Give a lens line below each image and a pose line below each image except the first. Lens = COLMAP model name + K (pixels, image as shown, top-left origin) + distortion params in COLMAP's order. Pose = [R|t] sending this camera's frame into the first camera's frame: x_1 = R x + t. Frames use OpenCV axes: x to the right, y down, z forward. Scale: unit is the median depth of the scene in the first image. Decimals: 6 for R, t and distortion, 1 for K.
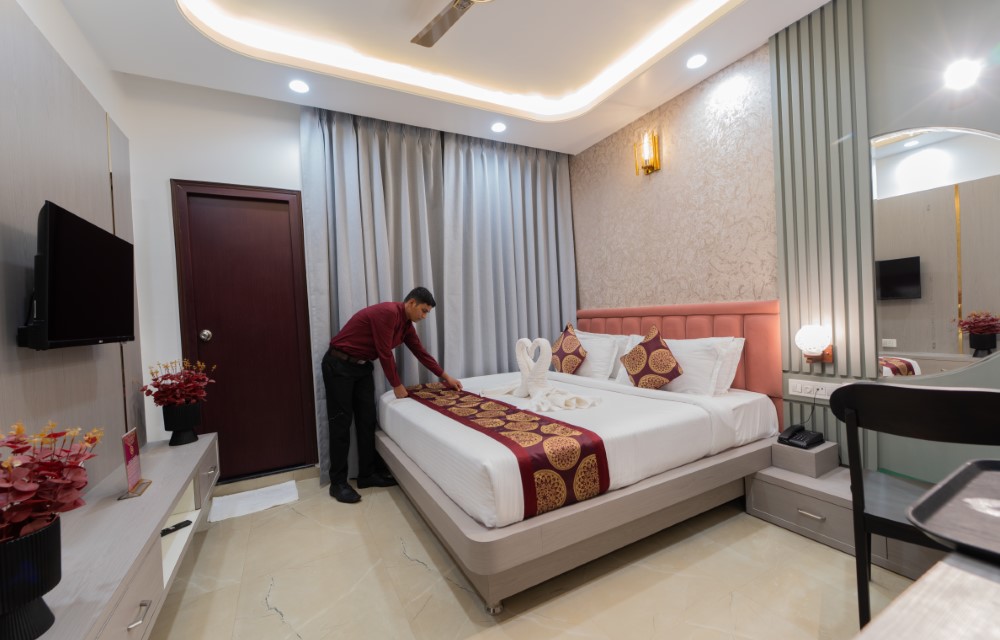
lens RADIAL K [[397.7, 0, 496.9], [0, 397.7, 324.6], [0, 0, 1]] dist [0.000254, -0.000810]
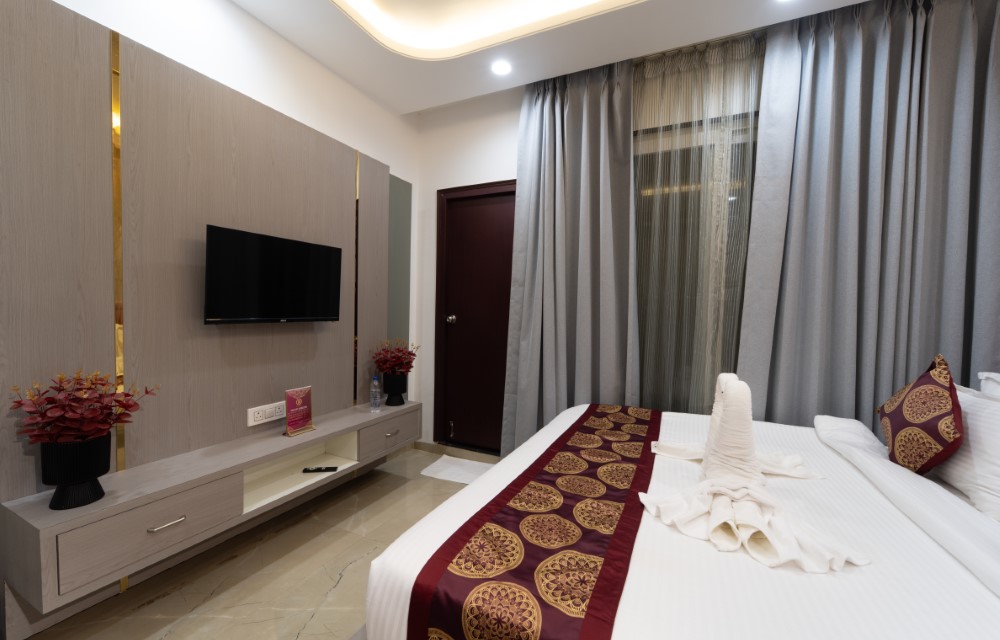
lens RADIAL K [[397.7, 0, 496.9], [0, 397.7, 324.6], [0, 0, 1]] dist [0.000254, -0.000810]
pose [[0.588718, 0.094421, -0.802805, 0.339723], [-0.066691, 0.995442, 0.068171, -0.053050], [0.805582, 0.013407, 0.592332, 0.460402]]
